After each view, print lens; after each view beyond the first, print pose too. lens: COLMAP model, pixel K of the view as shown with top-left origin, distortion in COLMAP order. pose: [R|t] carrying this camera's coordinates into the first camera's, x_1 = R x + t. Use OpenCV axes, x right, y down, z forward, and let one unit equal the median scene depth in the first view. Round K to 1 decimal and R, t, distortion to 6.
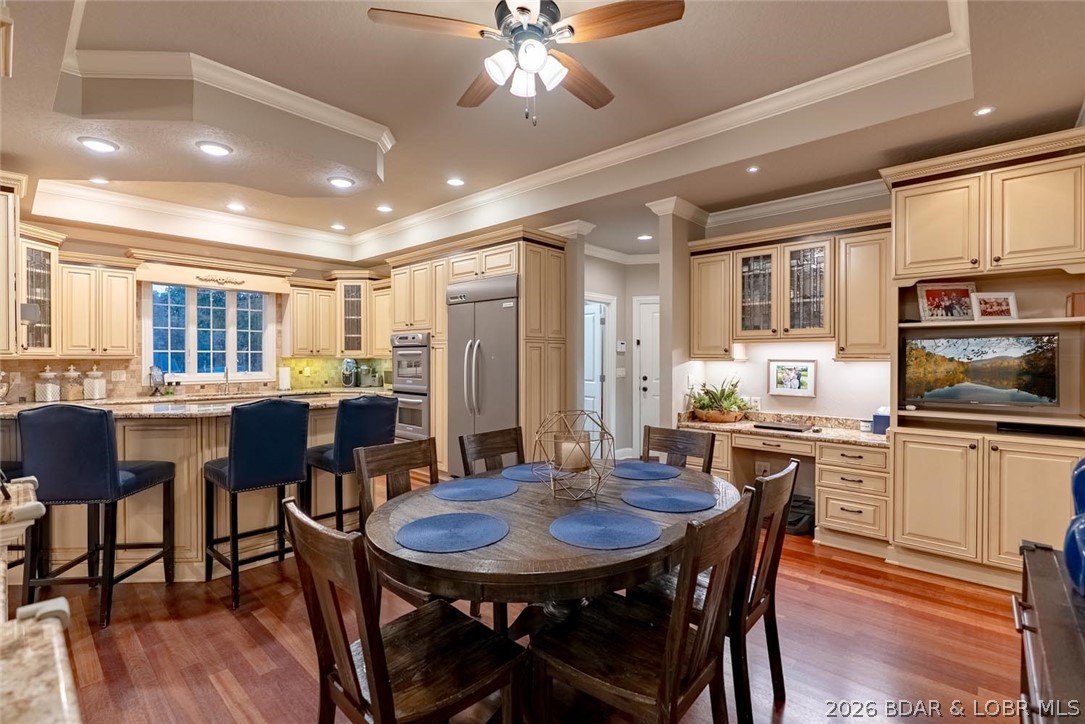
lens RADIAL K [[492.1, 0, 542.5], [0, 492.1, 362.0], [0, 0, 1]] dist [-0.005303, 0.000774]
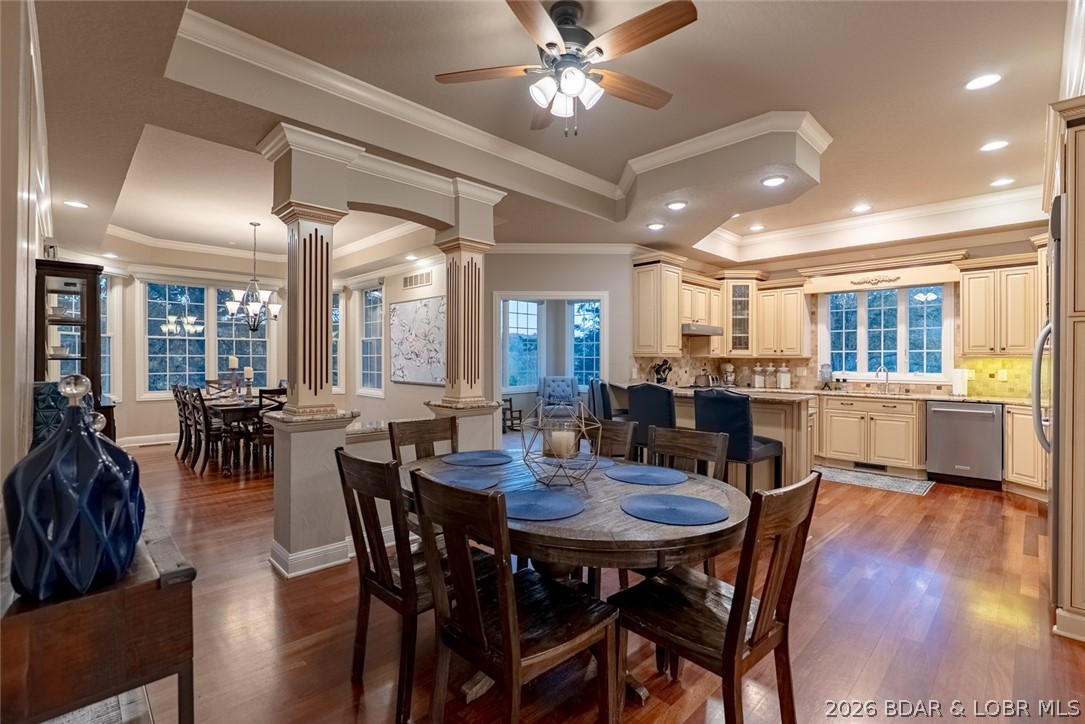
lens RADIAL K [[492.1, 0, 542.5], [0, 492.1, 362.0], [0, 0, 1]] dist [-0.005303, 0.000774]
pose [[-0.048791, 0.006685, -0.998787, 0.413035], [-0.013163, 0.999886, 0.007335, 0.002889], [0.998722, 0.013505, -0.048698, 0.385045]]
